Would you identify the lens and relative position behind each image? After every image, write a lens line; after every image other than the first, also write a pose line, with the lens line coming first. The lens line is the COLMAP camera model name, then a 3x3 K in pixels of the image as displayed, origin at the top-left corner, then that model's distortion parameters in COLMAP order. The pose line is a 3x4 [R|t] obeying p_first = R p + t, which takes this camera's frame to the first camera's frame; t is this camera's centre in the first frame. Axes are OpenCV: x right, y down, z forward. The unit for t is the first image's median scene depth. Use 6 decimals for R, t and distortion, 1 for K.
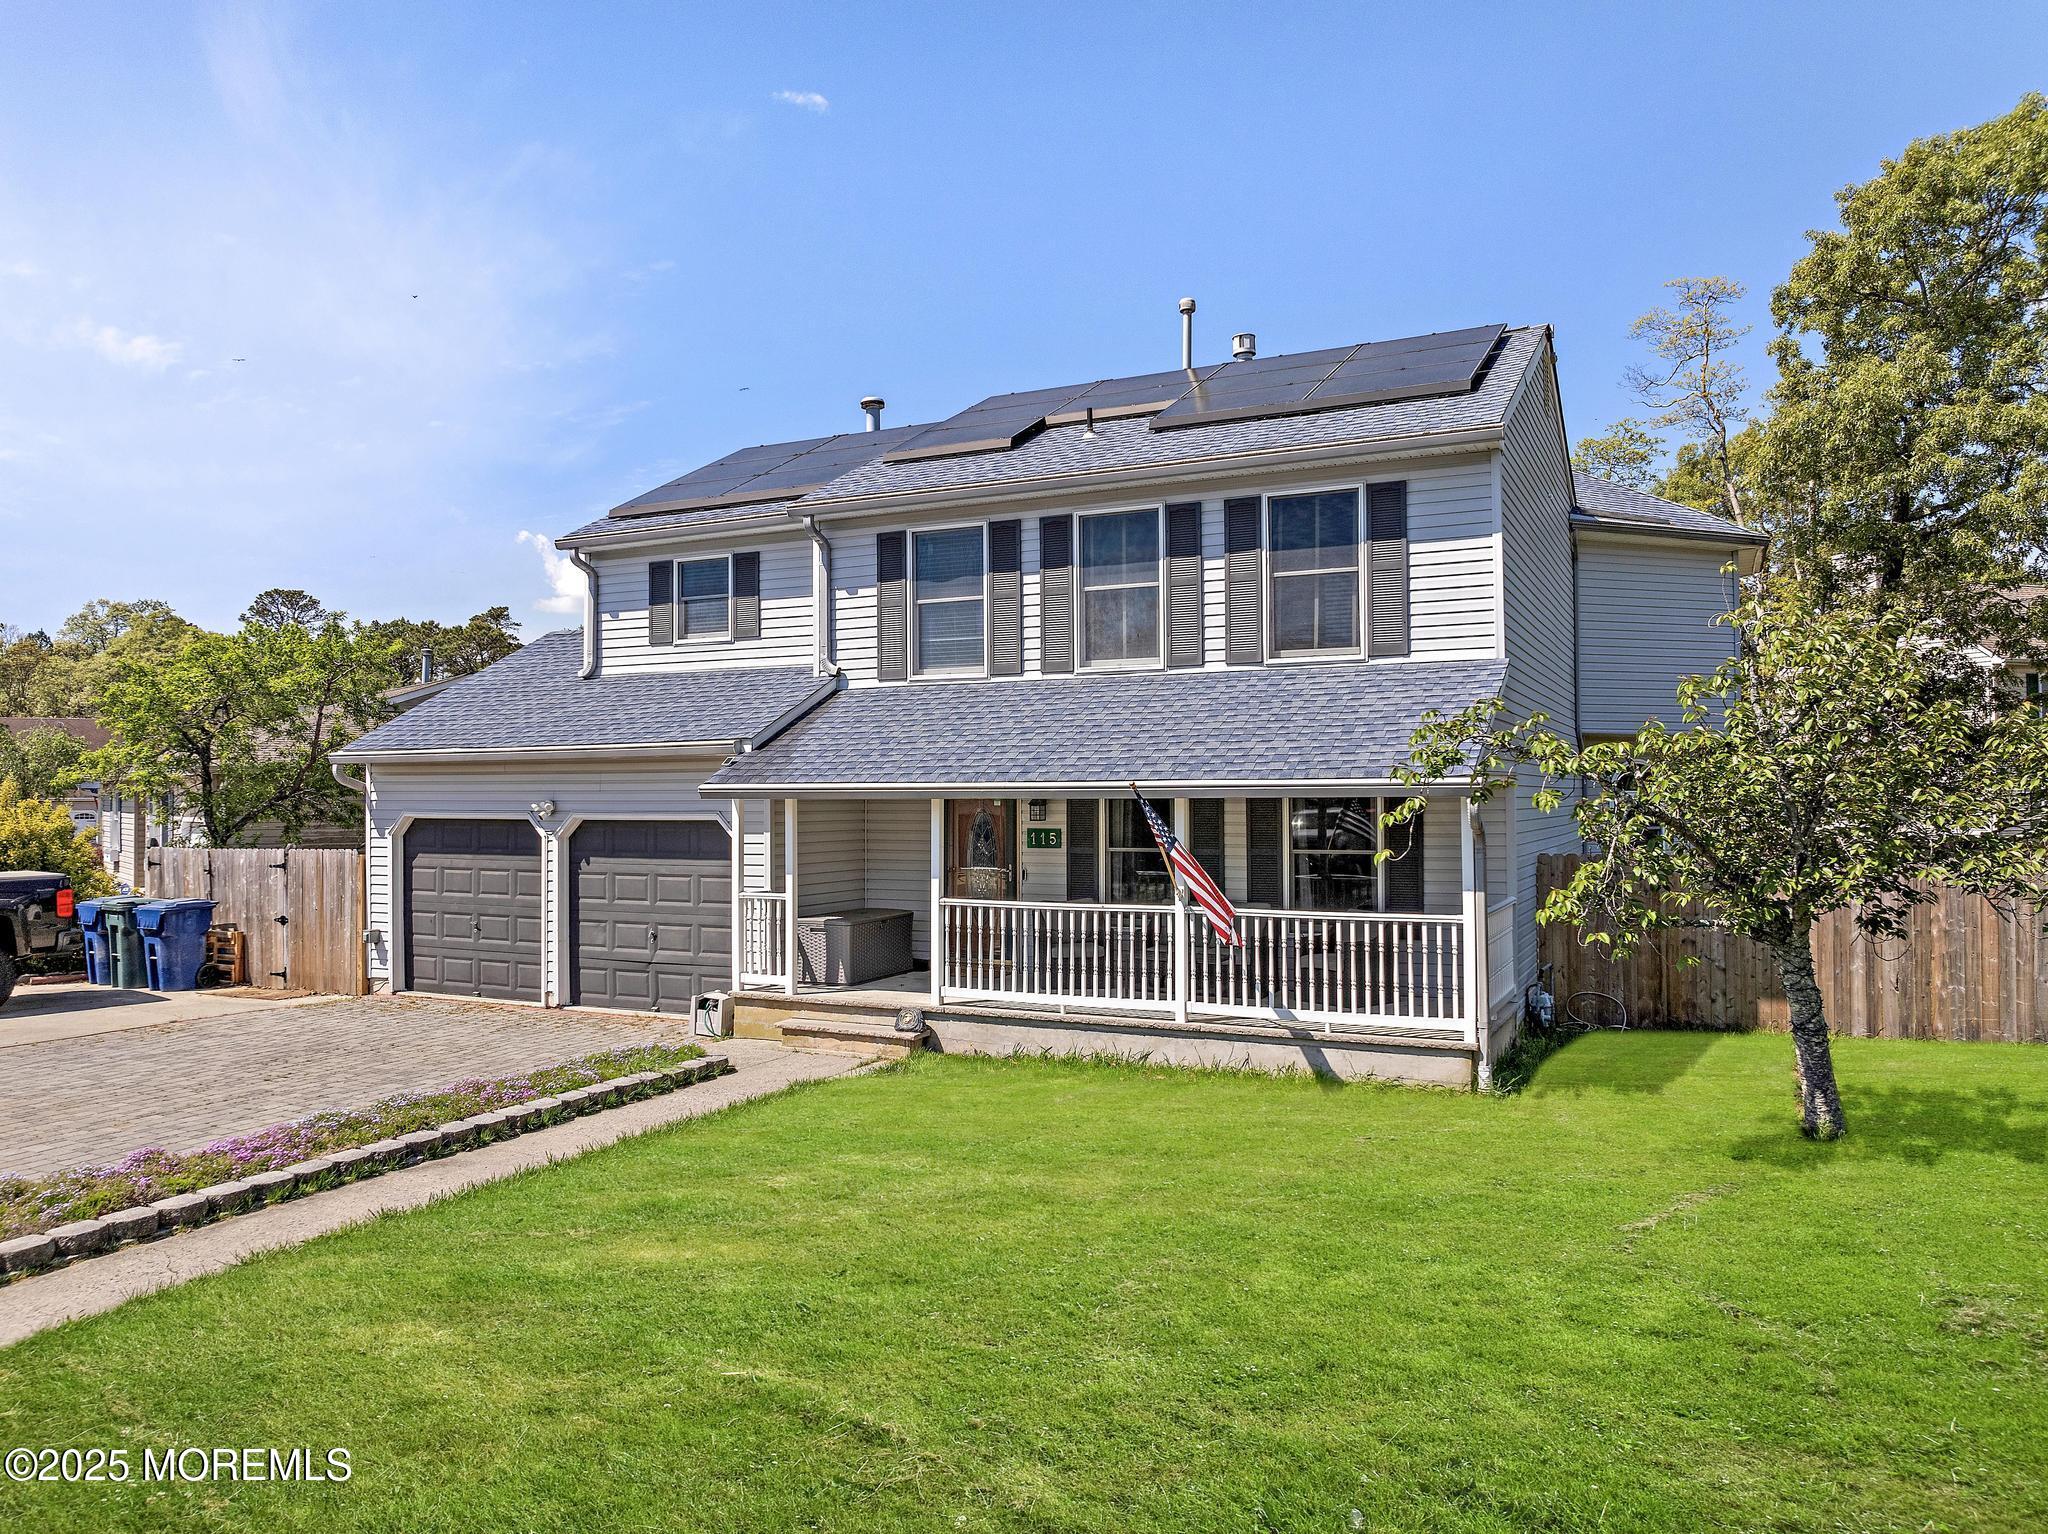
lens RADIAL K [[1440.5, 0, 1019.5], [0, 1440.5, 769.0], [0, 0, 1]] dist [-0.032975, -0.007804]
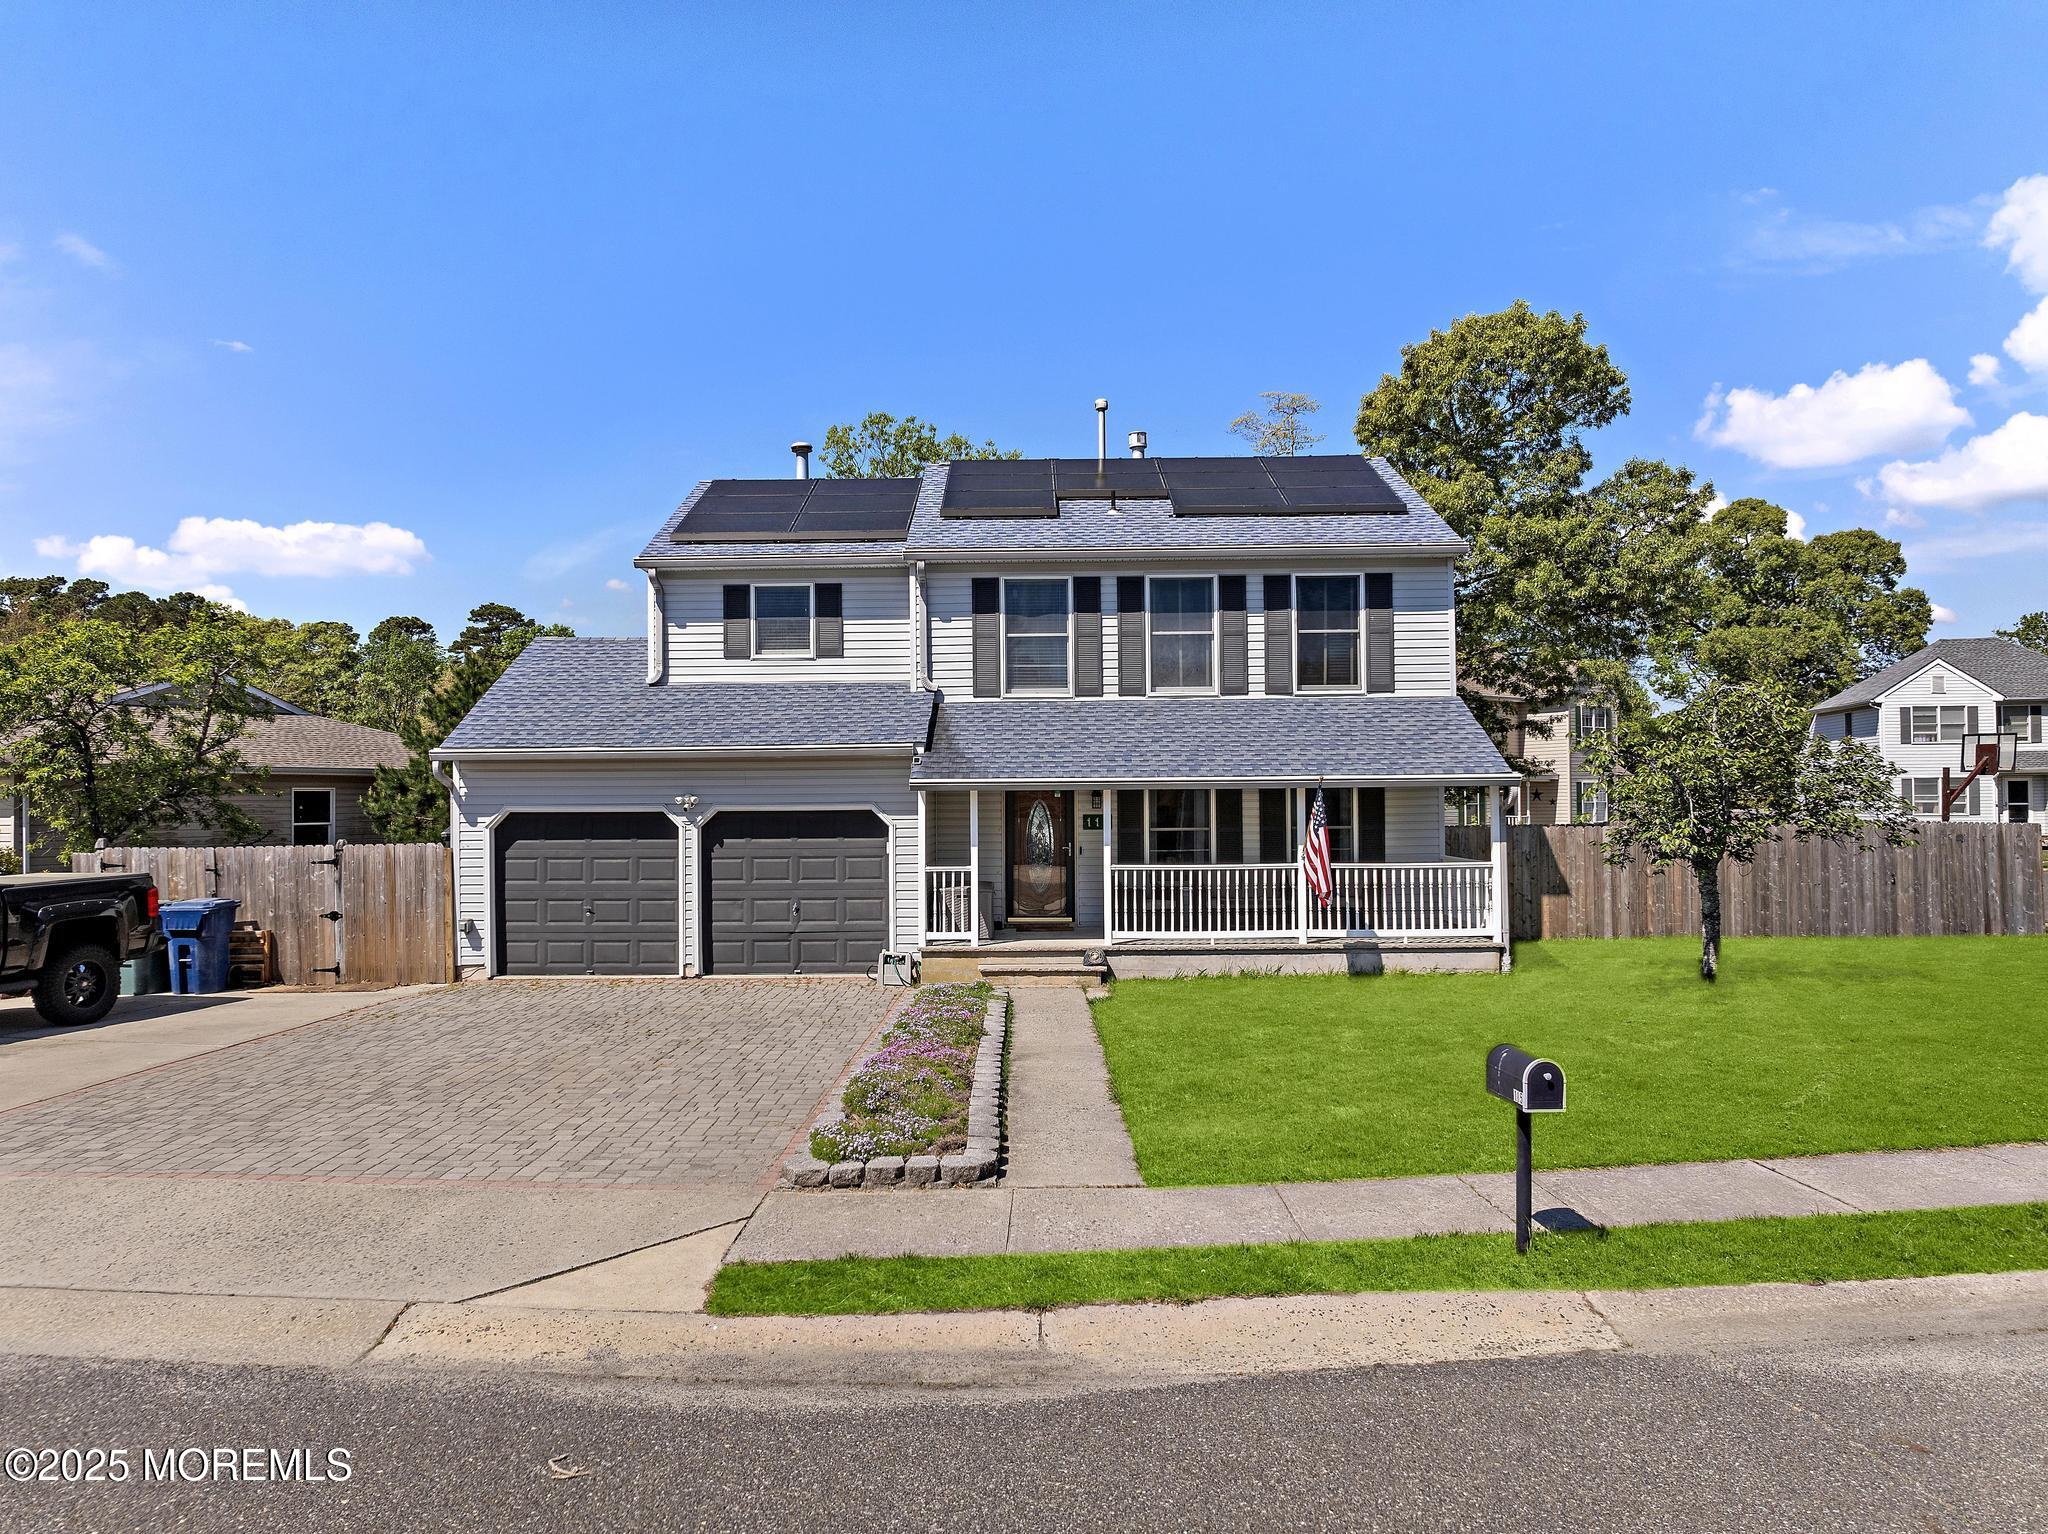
lens RADIAL K [[1440.5, 0, 1019.5], [0, 1440.5, 769.0], [0, 0, 1]] dist [-0.032975, -0.007804]
pose [[0.901443, 0.004882, 0.432870, -0.619210], [-0.002918, 0.999982, -0.005203, 0.007648], [-0.432888, 0.003427, 0.901441, -0.140672]]
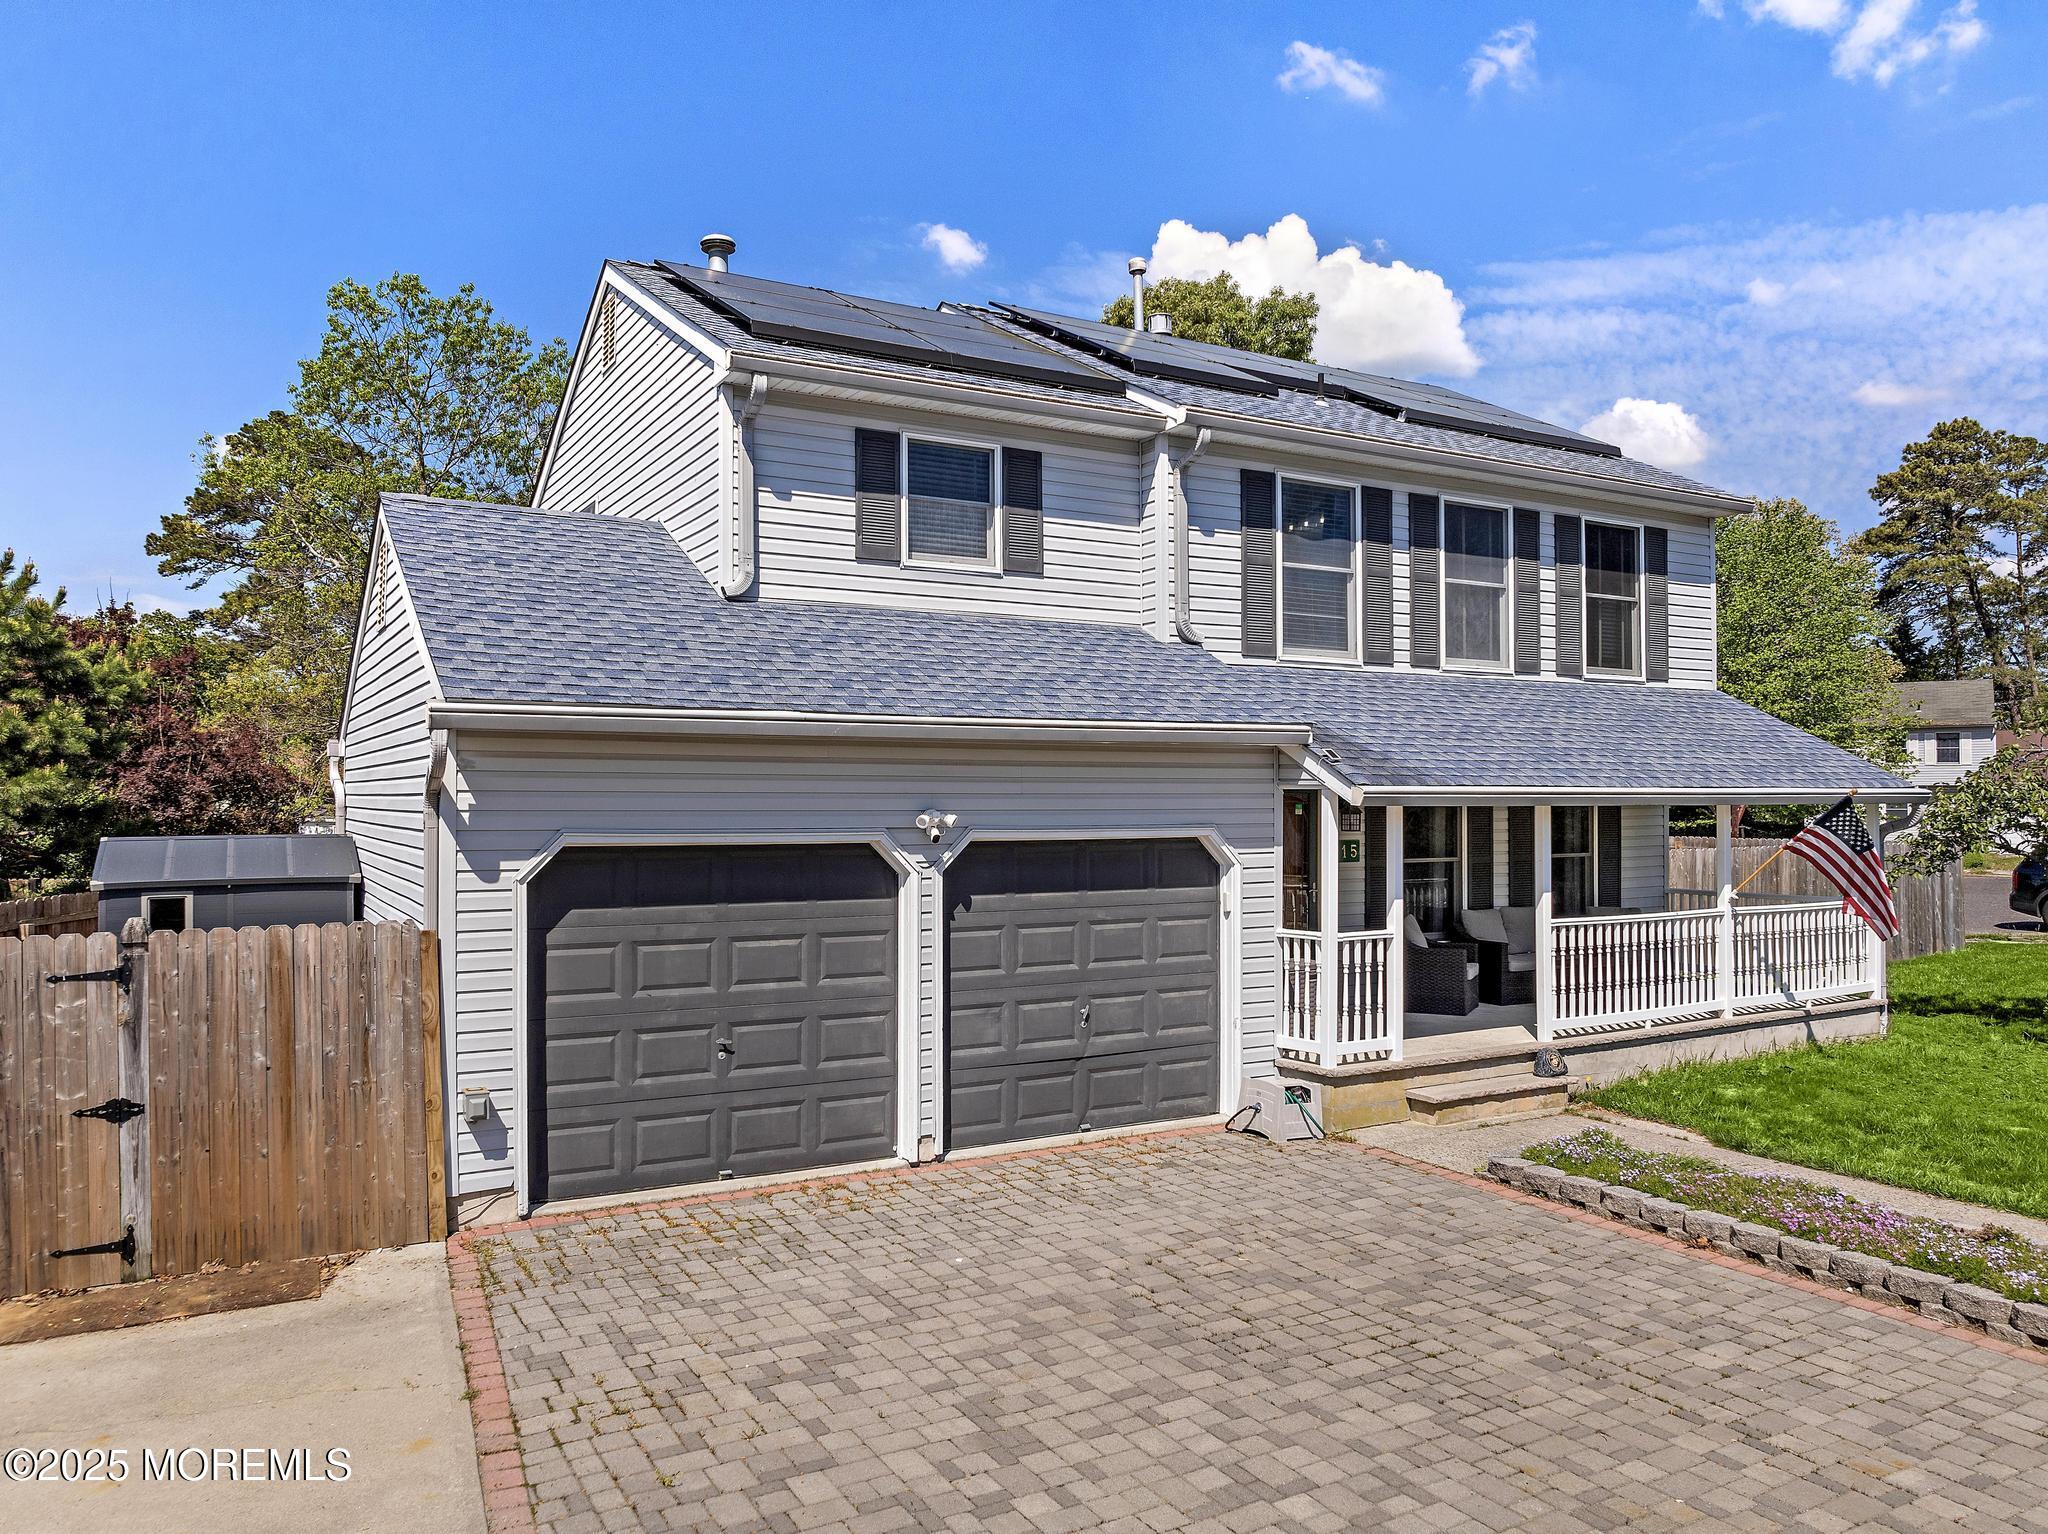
lens RADIAL K [[1456.0, 0, 1021.2], [0, 1456.0, 777.7], [0, 0, 1]] dist [-0.038257, 0.001842]
pose [[0.560683, 0.016750, 0.827861, -0.848119], [-0.015266, 0.999835, -0.009890, 0.015210], [-0.827890, -0.007093, 0.560846, 0.676858]]
